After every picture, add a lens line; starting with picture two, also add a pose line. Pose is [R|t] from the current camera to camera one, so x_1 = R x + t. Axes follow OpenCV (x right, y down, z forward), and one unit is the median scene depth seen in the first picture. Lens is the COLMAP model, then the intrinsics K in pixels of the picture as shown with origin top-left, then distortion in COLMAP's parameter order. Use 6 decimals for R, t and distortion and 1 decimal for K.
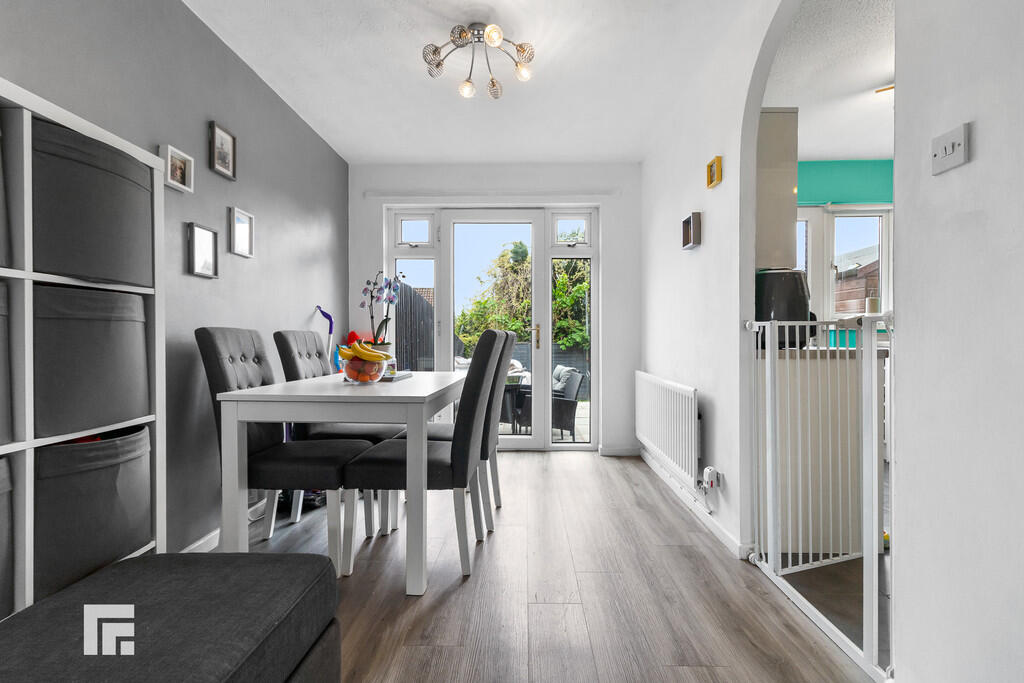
lens RADIAL K [[481.3, 0, 512.0], [0, 481.3, 341.5], [0, 0, 1]] dist [-0.000330, 0.000705]
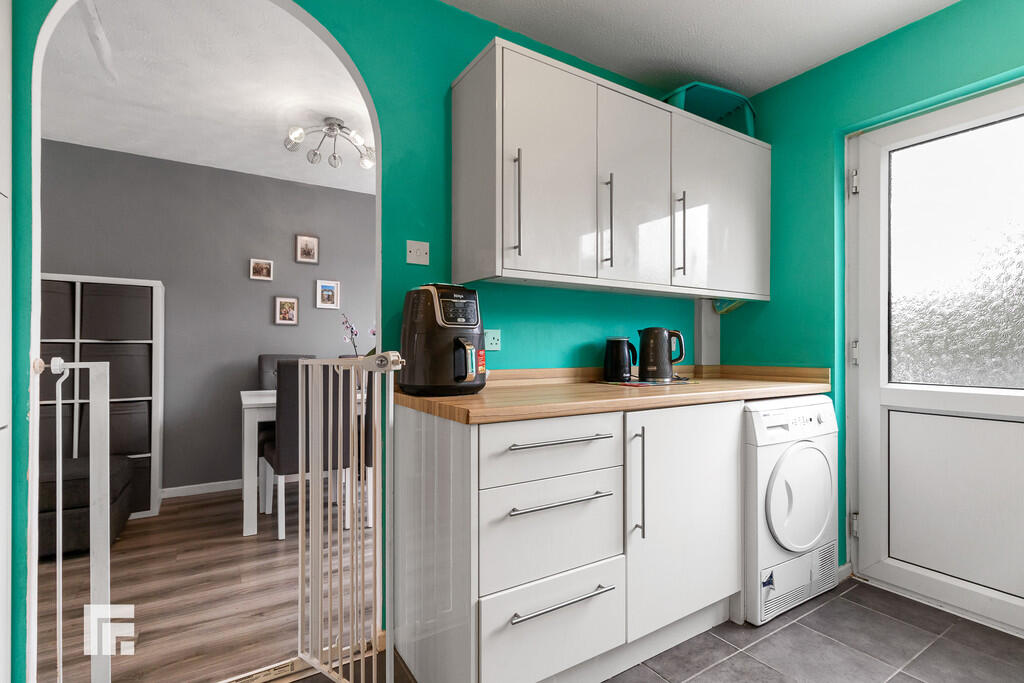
lens RADIAL K [[481.3, 0, 512.0], [0, 481.3, 341.5], [0, 0, 1]] dist [-0.000330, 0.000705]
pose [[0.550411, -0.013852, -0.834779, 0.658393], [-0.010203, 0.999676, -0.023316, -0.022556], [0.834832, 0.021350, 0.550091, 0.375391]]
